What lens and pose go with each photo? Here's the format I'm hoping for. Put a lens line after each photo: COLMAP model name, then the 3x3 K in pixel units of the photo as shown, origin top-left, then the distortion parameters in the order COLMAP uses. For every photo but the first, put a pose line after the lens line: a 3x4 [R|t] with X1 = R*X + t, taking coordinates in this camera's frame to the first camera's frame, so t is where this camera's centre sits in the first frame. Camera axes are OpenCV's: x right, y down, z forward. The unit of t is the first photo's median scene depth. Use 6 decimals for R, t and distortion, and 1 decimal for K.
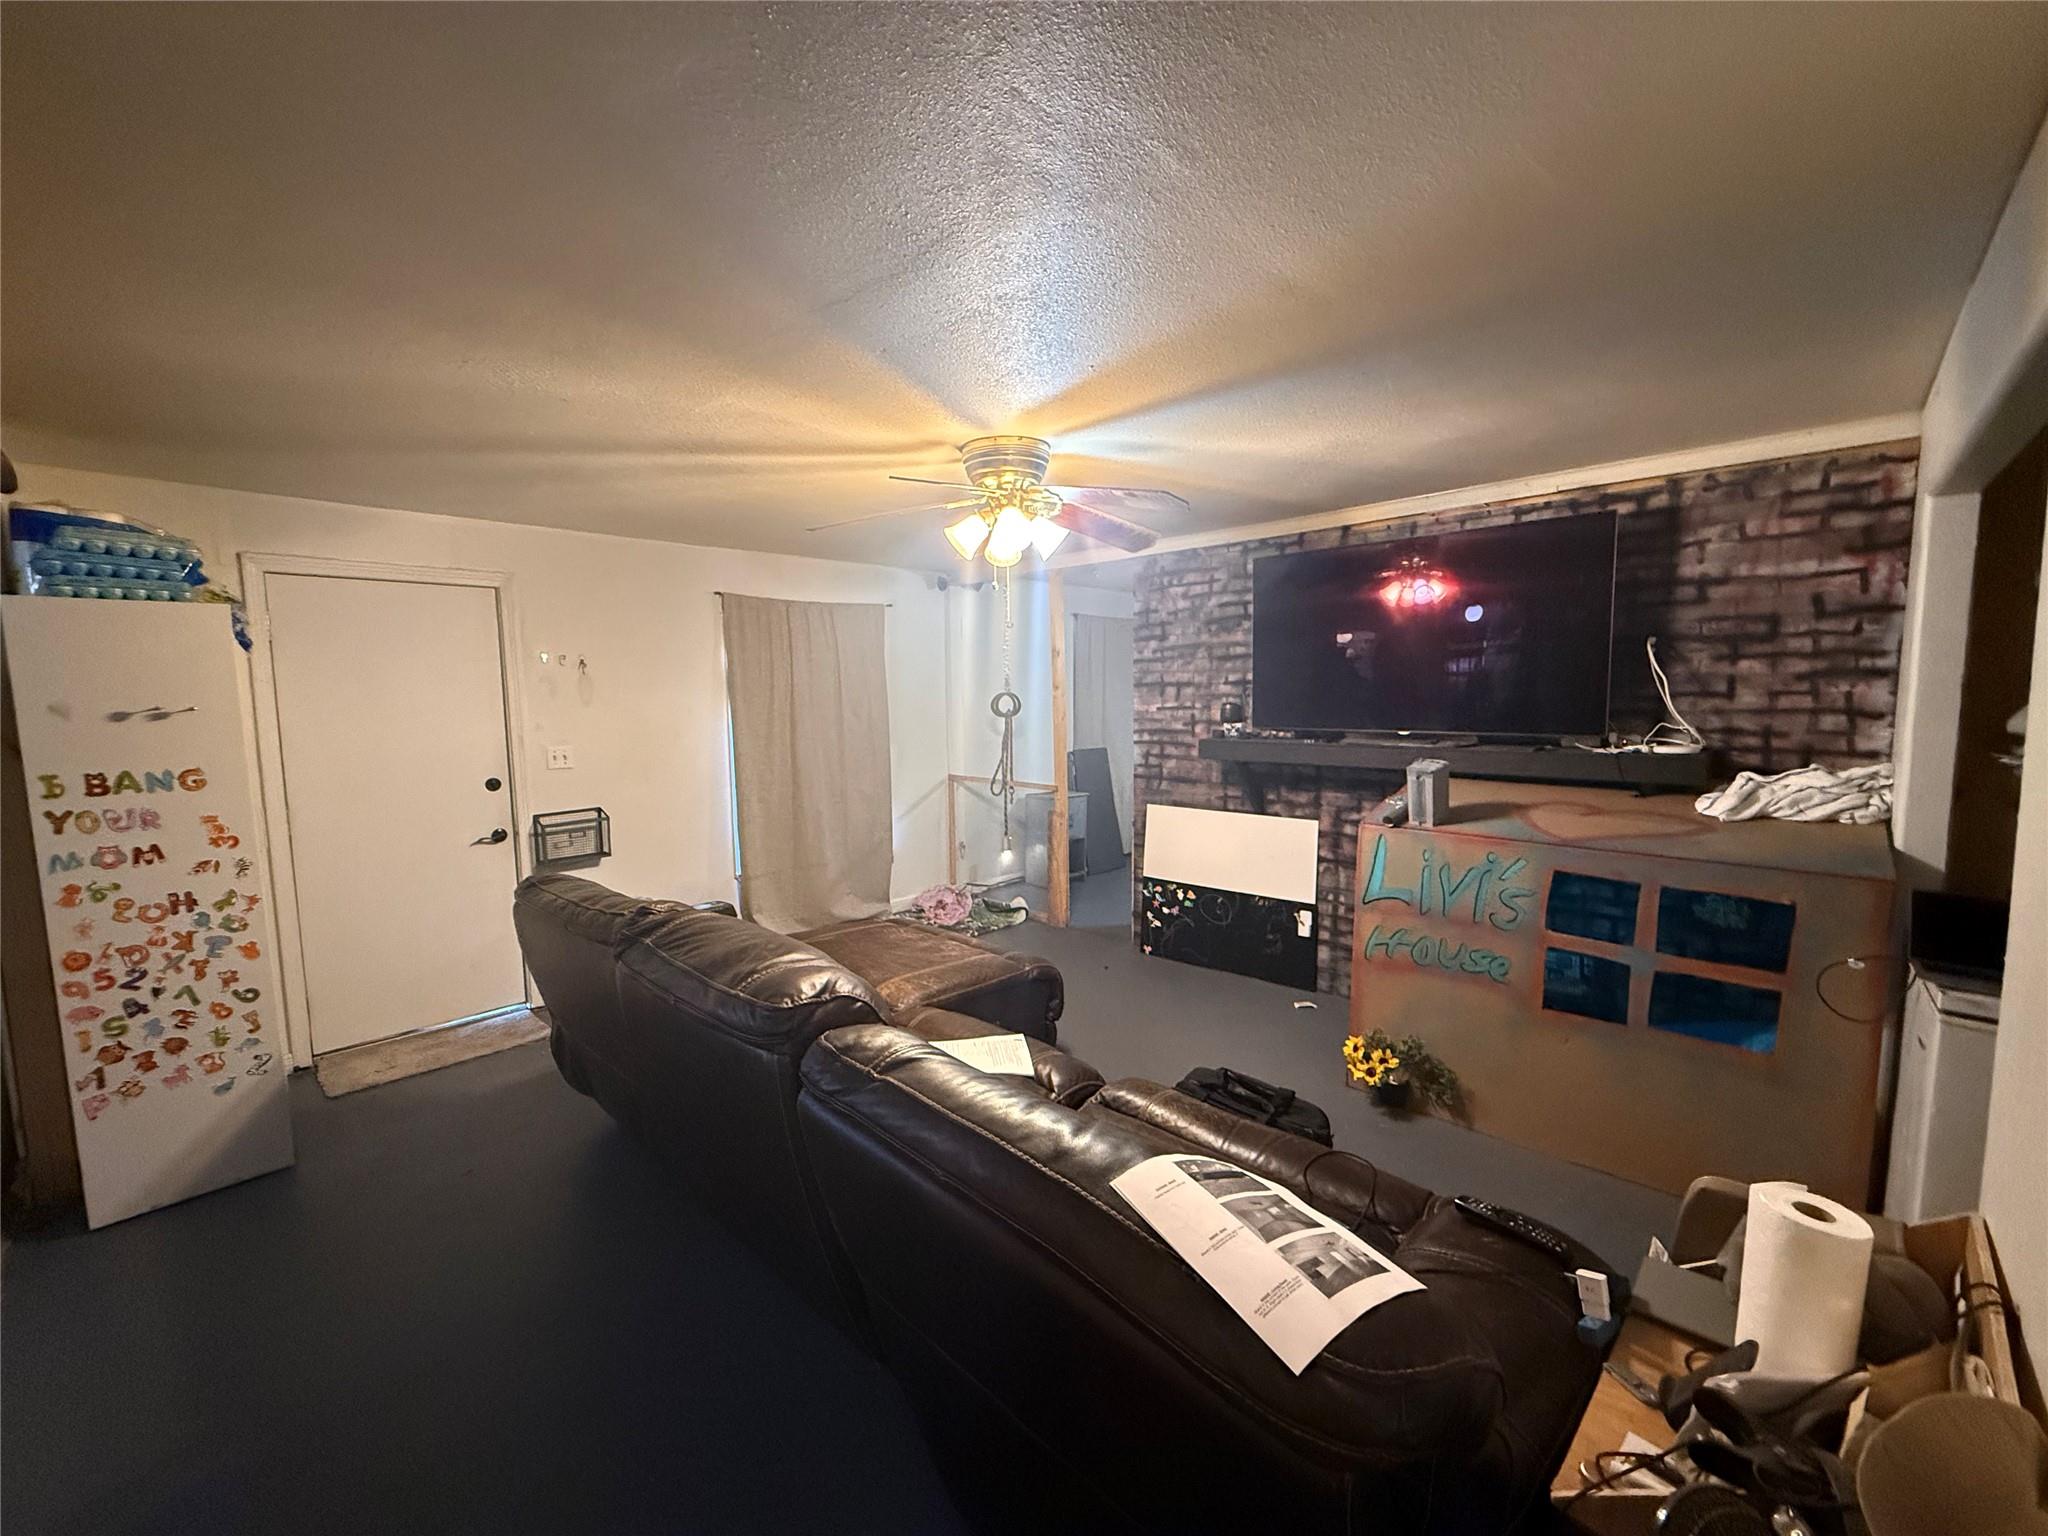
lens RADIAL K [[815.6, 0, 1022.5], [0, 815.6, 769.0], [0, 0, 1]] dist [-0.000735, 0.000350]
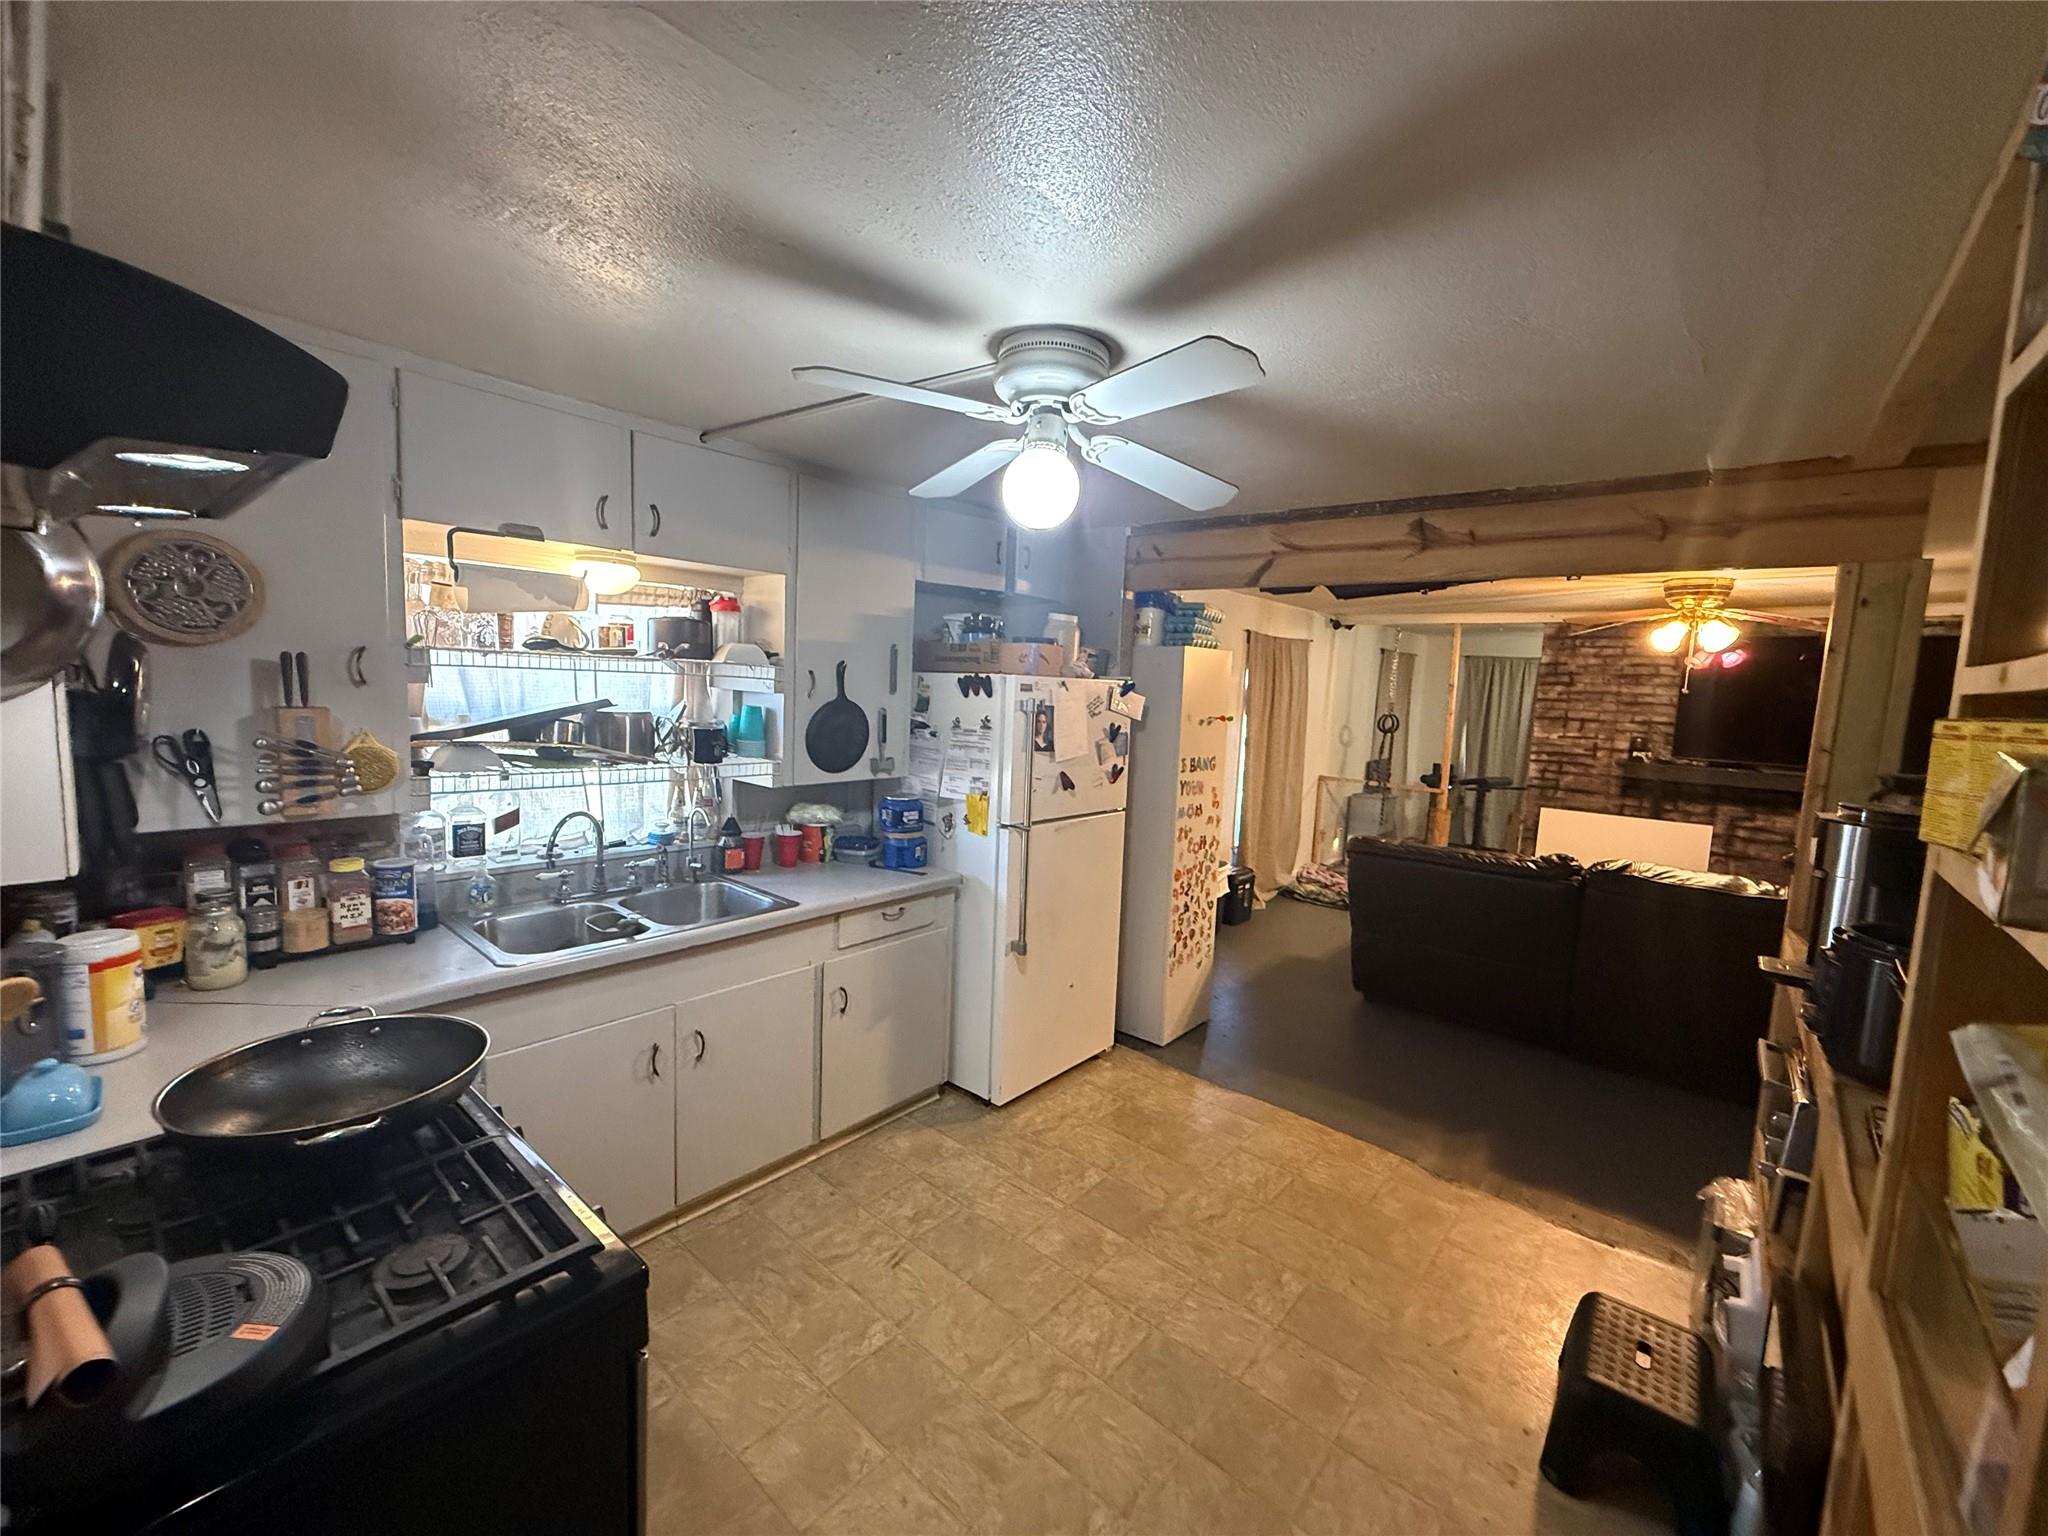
lens RADIAL K [[815.6, 0, 1019.9], [0, 815.6, 768.5], [0, 0, 1]] dist [-0.000735, 0.000350]
pose [[0.996938, 0.052866, 0.057617, -1.443508], [-0.053254, 0.998567, 0.005228, 0.033062], [-0.057258, -0.008280, 0.998325, -0.519528]]
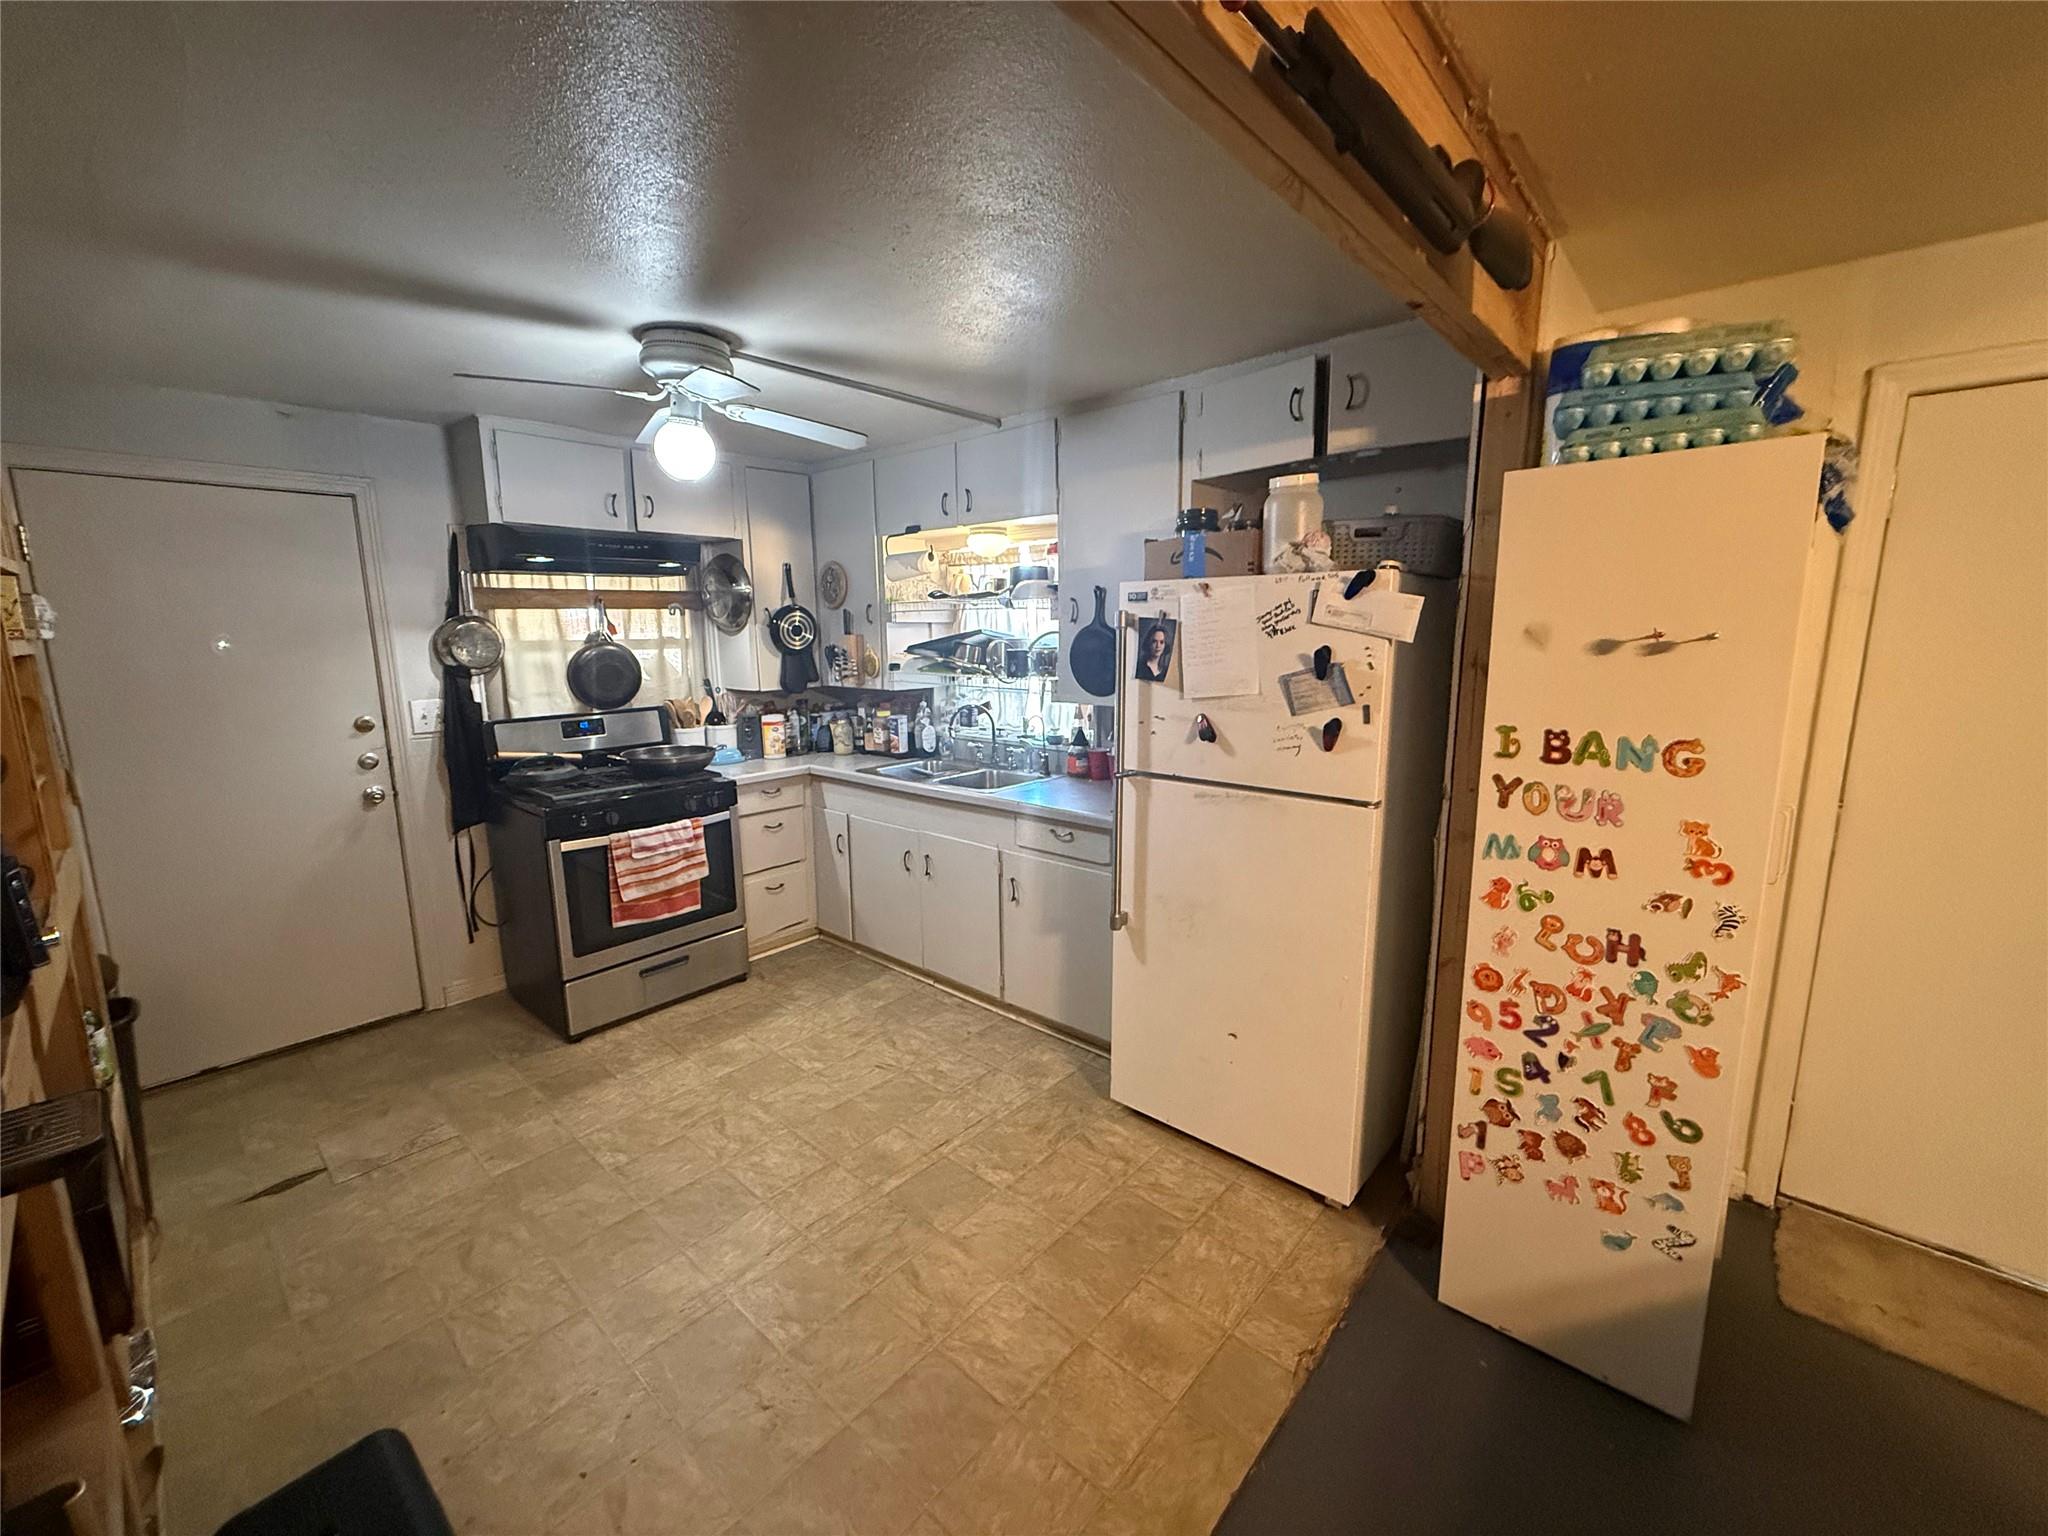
lens RADIAL K [[815.6, 0, 1015.5], [0, 815.6, 763.0], [0, 0, 1]] dist [-0.000735, 0.000350]
pose [[0.032139, 0.178021, -0.983502, -0.444768], [-0.089551, 0.980565, 0.174563, -0.042104], [0.995464, 0.082463, 0.047456, 0.481721]]
